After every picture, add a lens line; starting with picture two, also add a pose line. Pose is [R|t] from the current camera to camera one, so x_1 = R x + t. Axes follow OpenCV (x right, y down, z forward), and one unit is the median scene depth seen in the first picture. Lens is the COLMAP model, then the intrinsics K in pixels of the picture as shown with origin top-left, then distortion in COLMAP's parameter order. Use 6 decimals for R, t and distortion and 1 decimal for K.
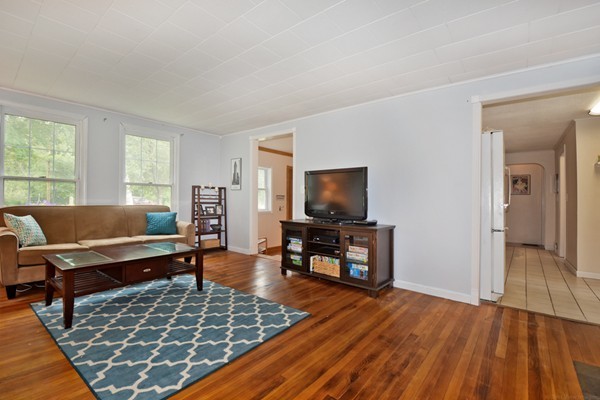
lens RADIAL K [[270.7, 0, 297.2], [0, 270.7, 198.3], [0, 0, 1]] dist [-0.000948, 0.000055]
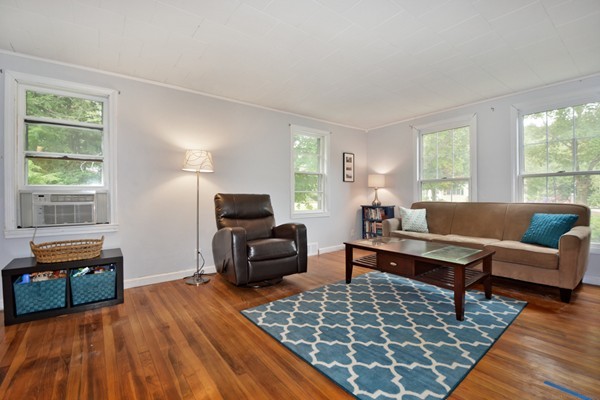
lens RADIAL K [[270.7, 0, 298.2], [0, 270.7, 201.2], [0, 0, 1]] dist [-0.000948, 0.000055]
pose [[-0.234170, 0.012744, -0.972112, 0.555593], [0.006103, 0.999914, 0.011638, 0.010786], [0.972176, -0.003208, -0.234228, 0.926011]]
